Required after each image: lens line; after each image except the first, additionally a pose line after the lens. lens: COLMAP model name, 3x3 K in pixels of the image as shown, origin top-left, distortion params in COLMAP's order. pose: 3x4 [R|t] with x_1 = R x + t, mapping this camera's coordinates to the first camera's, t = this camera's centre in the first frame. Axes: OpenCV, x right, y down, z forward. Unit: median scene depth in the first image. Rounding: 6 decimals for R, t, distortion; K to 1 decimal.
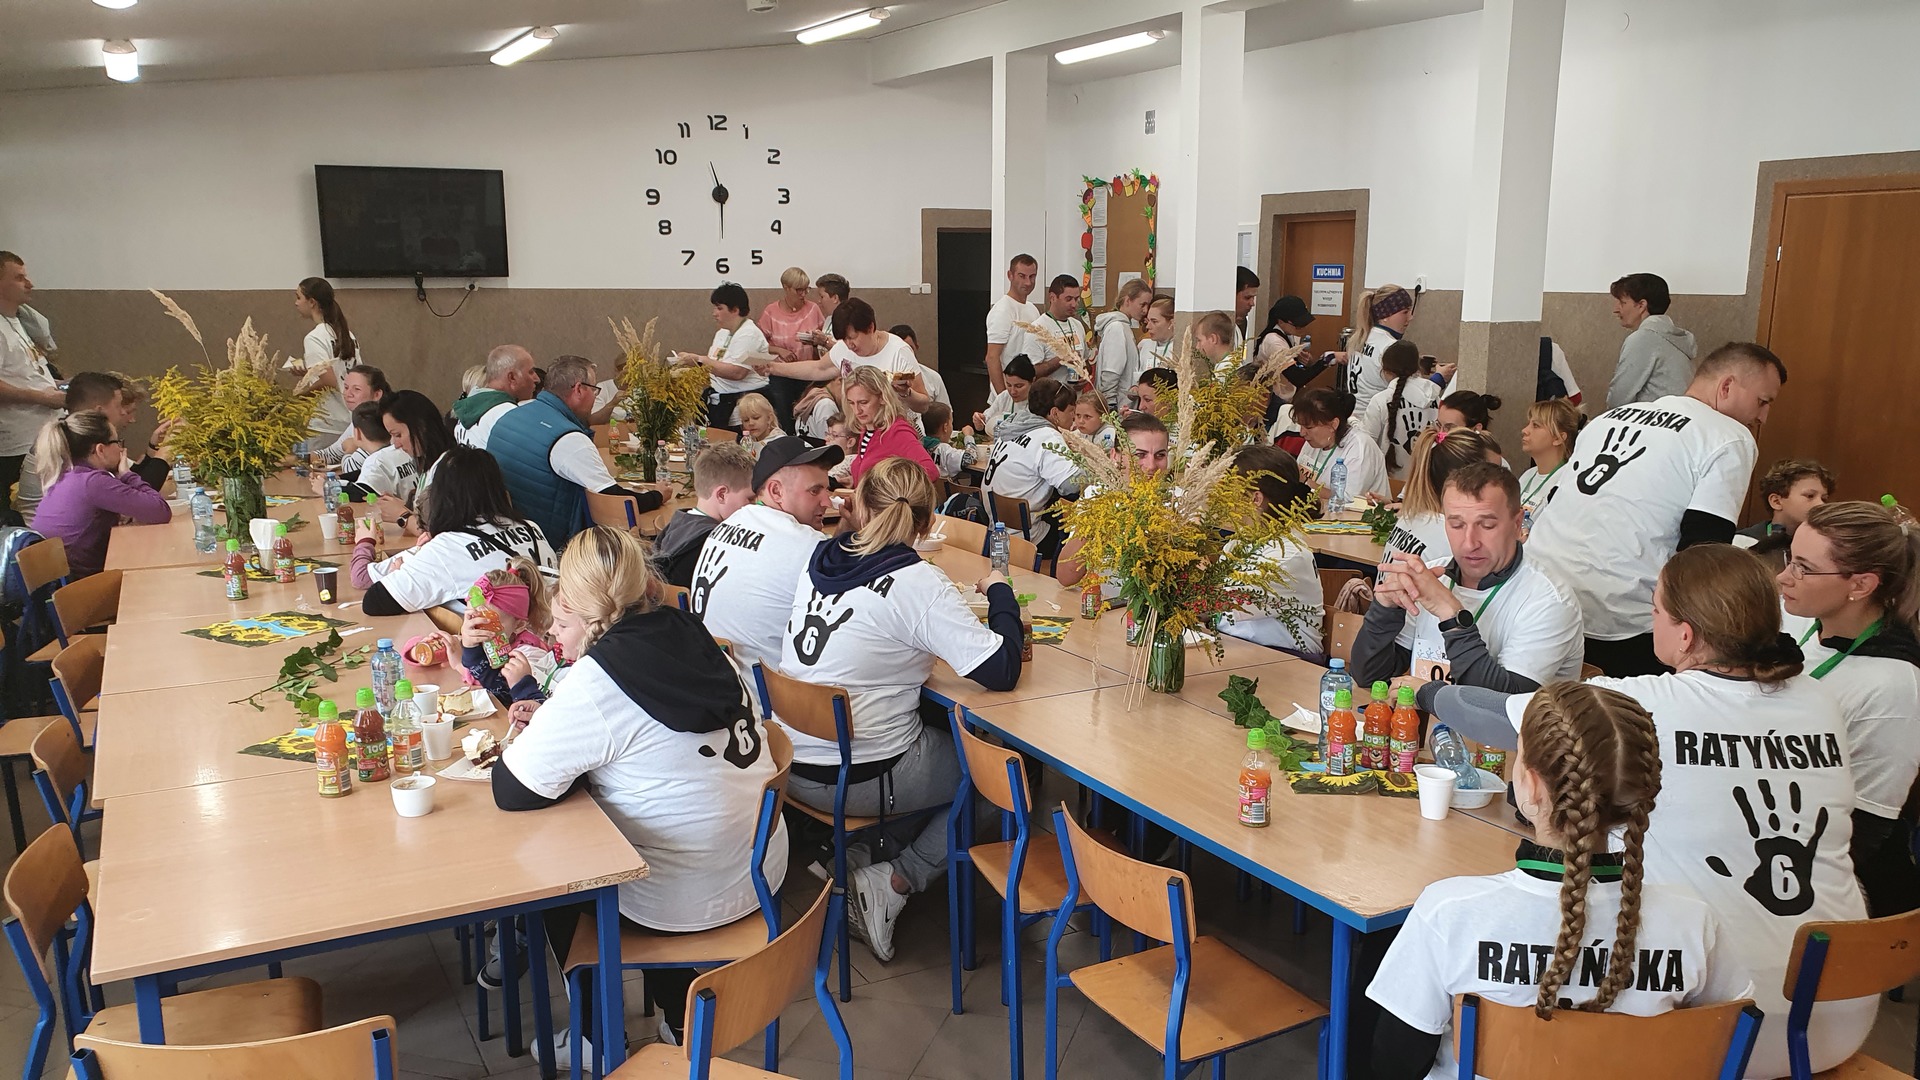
lens RADIAL K [[1549.6, 0, 965.1], [0, 1549.6, 643.3], [0, 0, 1]] dist [0.009508, -0.000530]
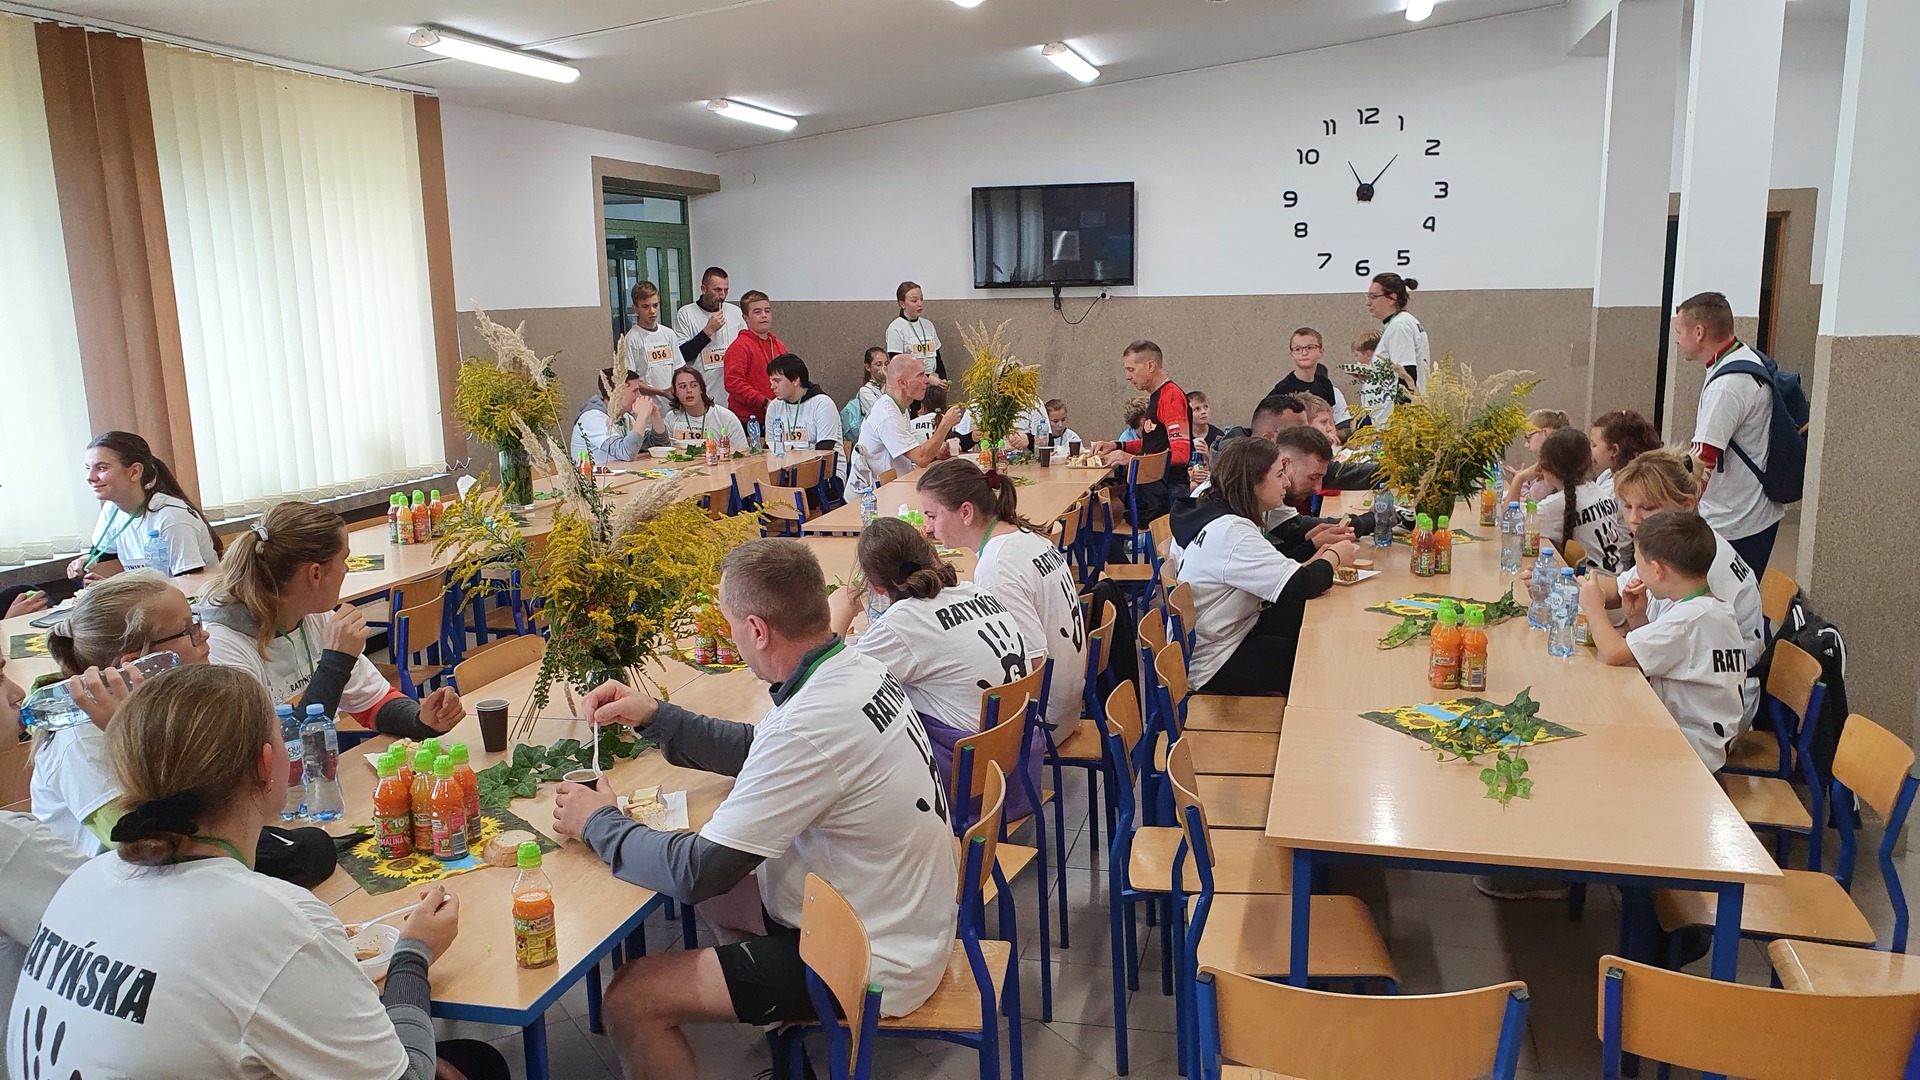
lens RADIAL K [[1519.4, 0, 983.3], [0, 1519.4, 589.5], [0, 0, 1]] dist [0.081877, -0.221010]
pose [[0.759984, 0.115236, -0.639644, 0.722166], [-0.134029, 0.990790, 0.019252, -0.100478], [0.635972, 0.071100, 0.768430, 0.416468]]
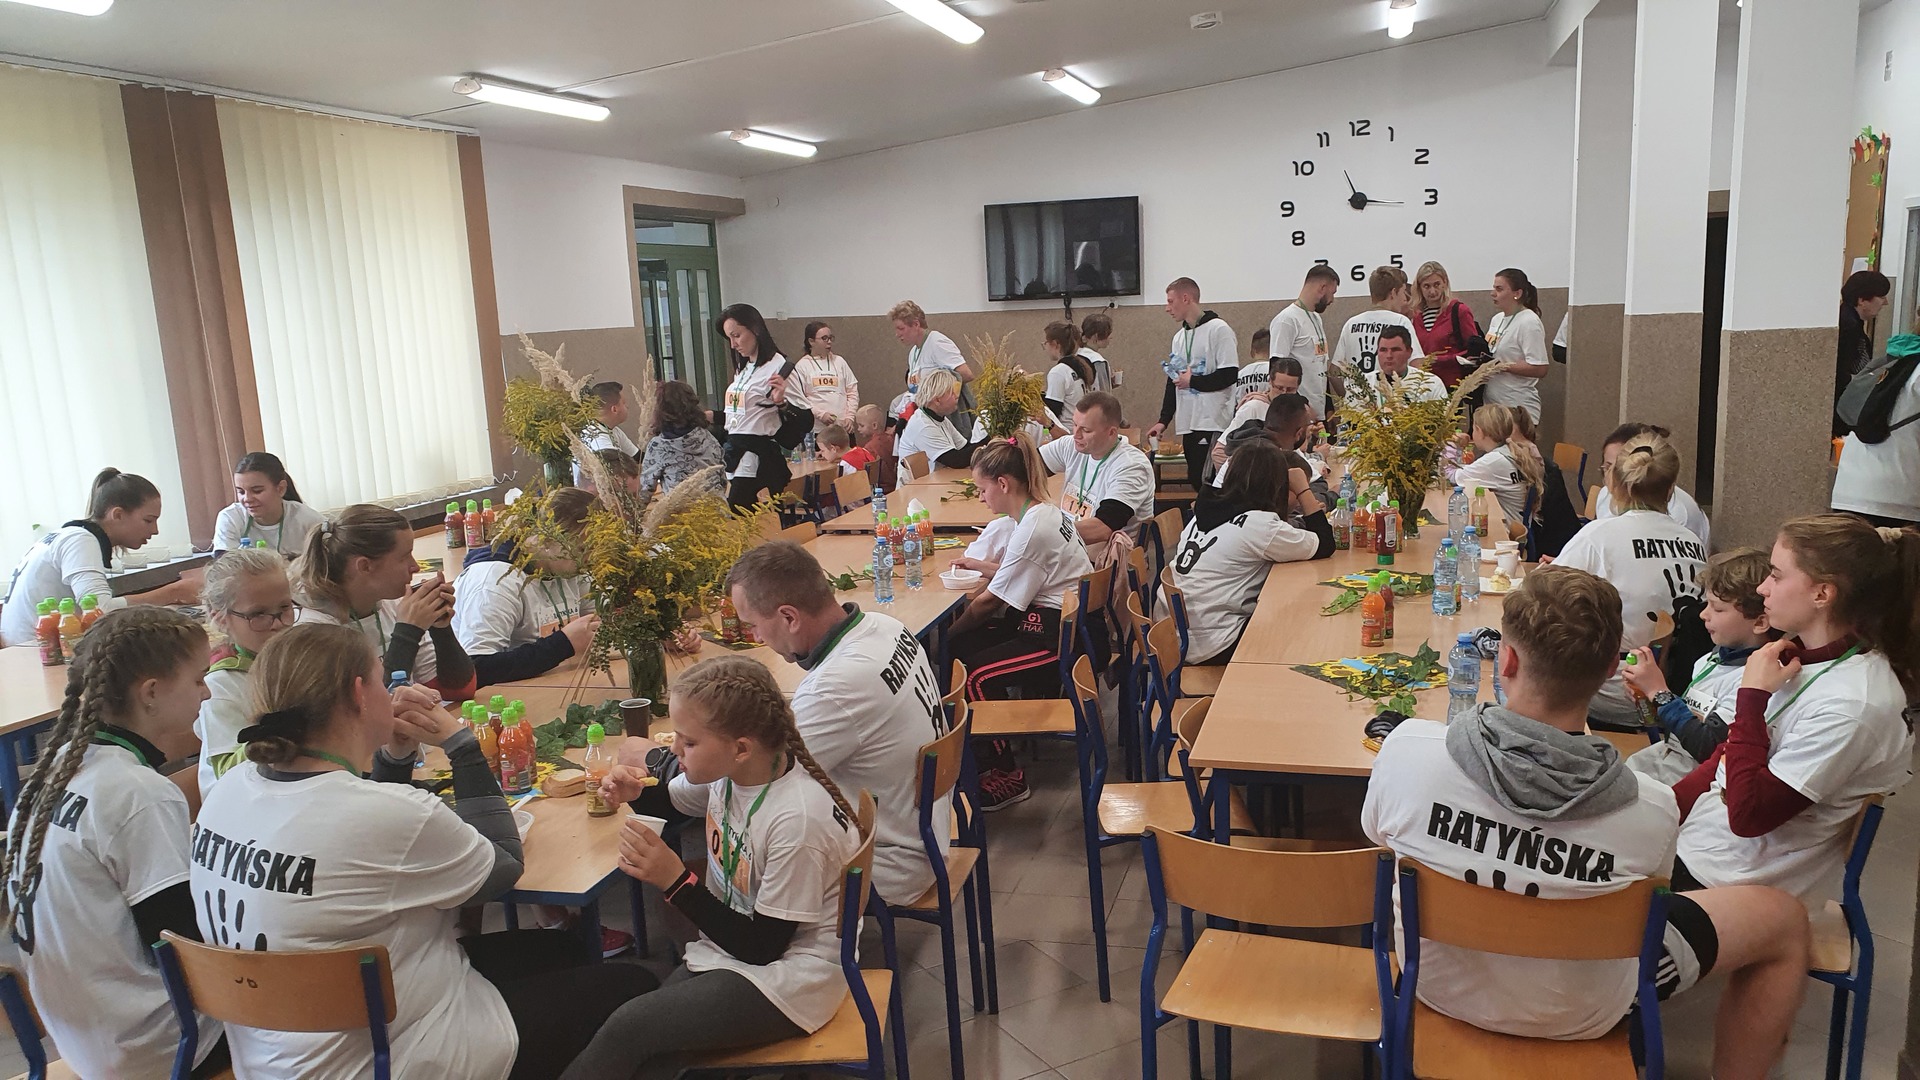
lens RADIAL K [[1519.0, 0, 995.1], [0, 1519.0, 599.1], [0, 0, 1]] dist [0.046177, -0.068531]
pose [[0.750984, 0.100513, -0.652626, 0.822955], [-0.113757, 0.993263, 0.022074, -0.089150], [0.650448, 0.057664, 0.757359, 0.347527]]
